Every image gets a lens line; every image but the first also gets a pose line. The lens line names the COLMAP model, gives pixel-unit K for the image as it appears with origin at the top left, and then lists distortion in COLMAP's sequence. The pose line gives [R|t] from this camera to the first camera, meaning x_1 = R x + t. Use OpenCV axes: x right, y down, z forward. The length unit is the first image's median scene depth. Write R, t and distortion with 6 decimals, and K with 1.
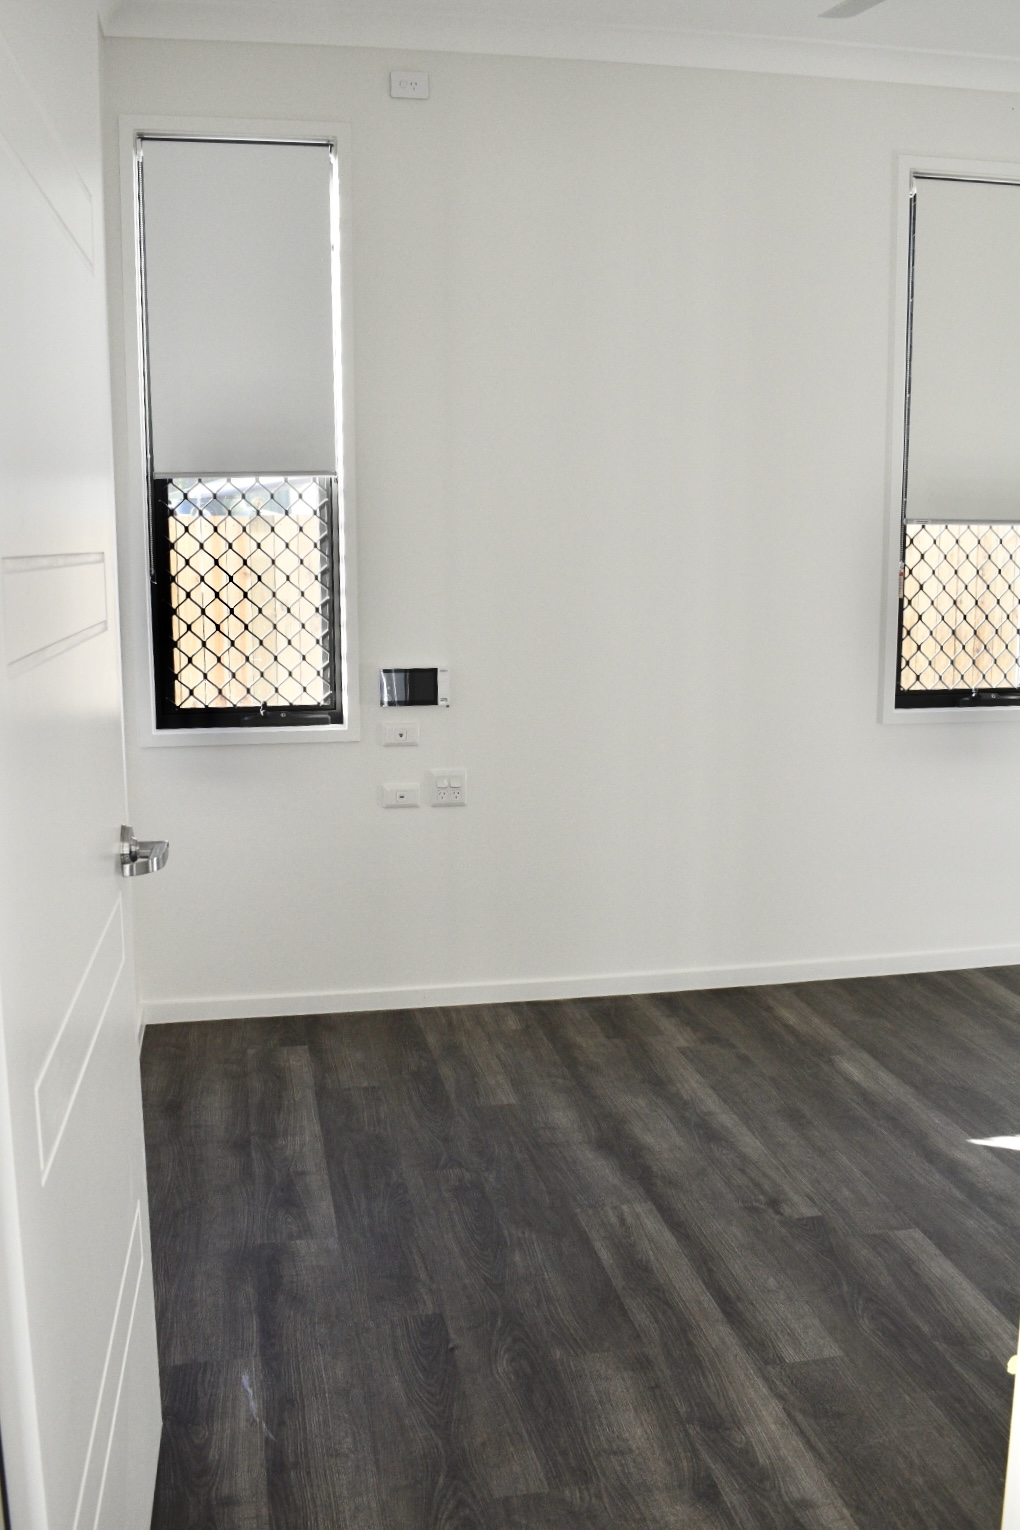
lens RADIAL K [[1444.0, 0, 511.3], [0, 1444.0, 759.1], [0, 0, 1]] dist [-0.018149, 0.000000]
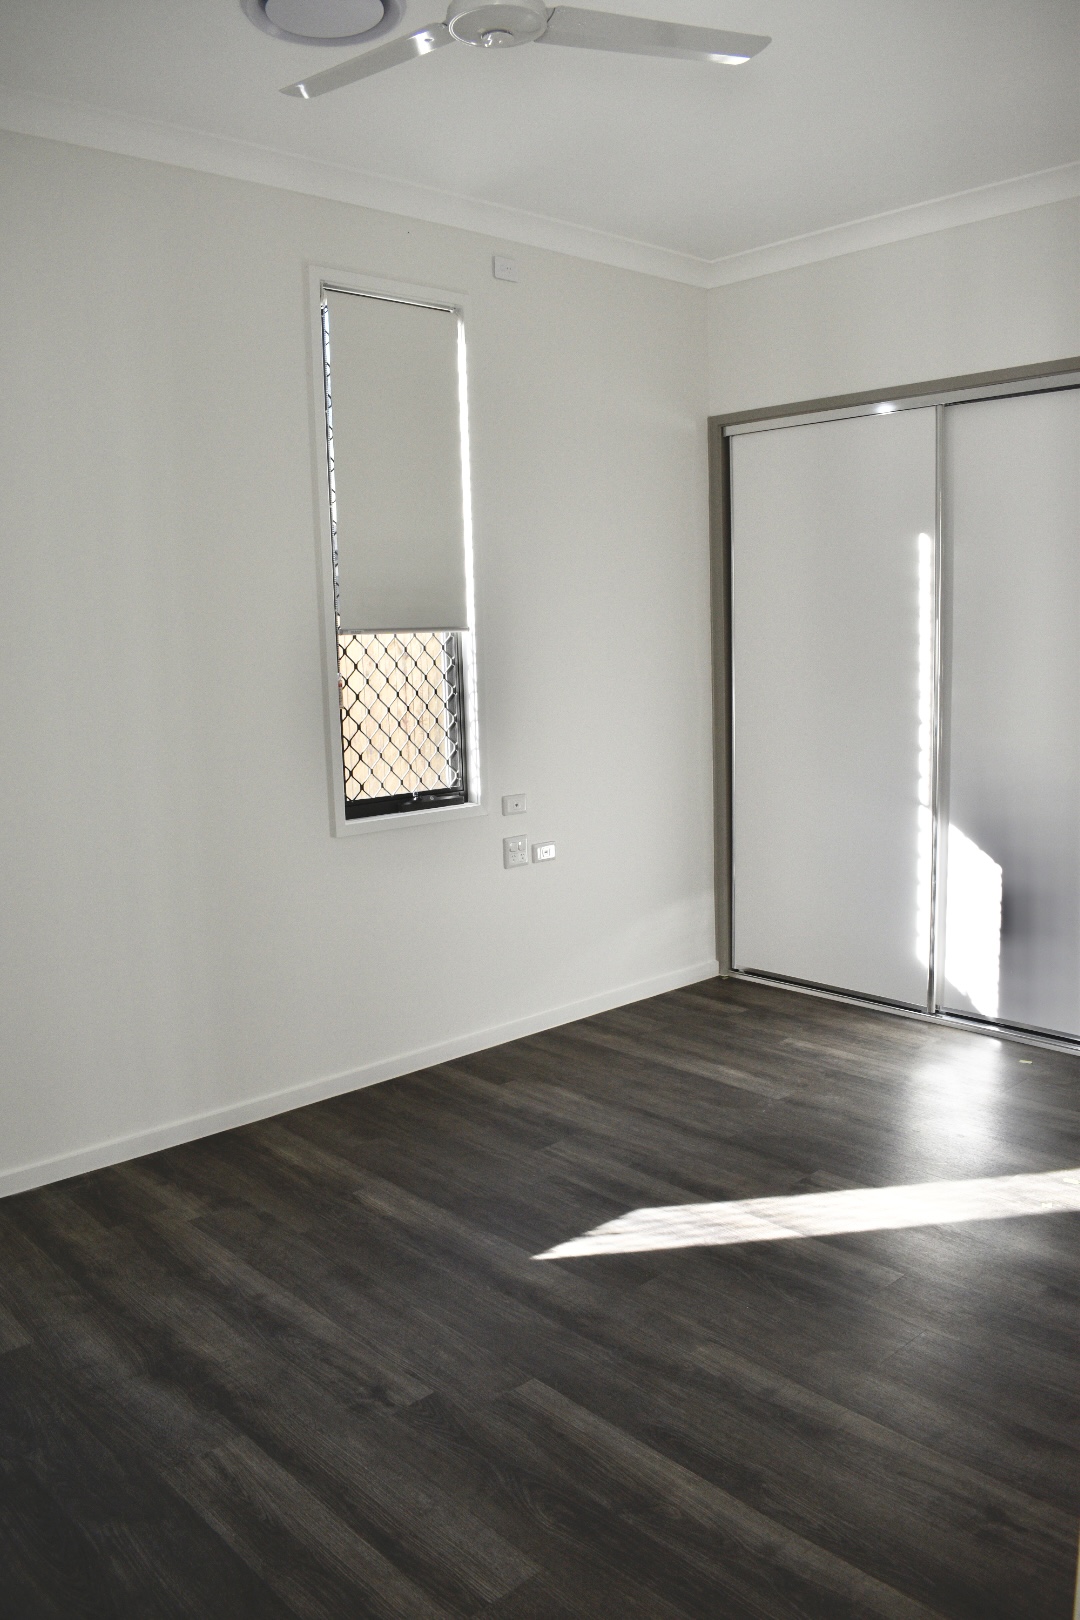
lens RADIAL K [[1287.4, 0, 538.0], [0, 1287.4, 815.5], [0, 0, 1]] dist [-0.088147, 0.016026]
pose [[0.861039, -0.099165, 0.498777, -0.074242], [0.111500, 0.993751, 0.005092, -0.035011], [-0.496165, 0.051230, 0.866715, 0.211662]]
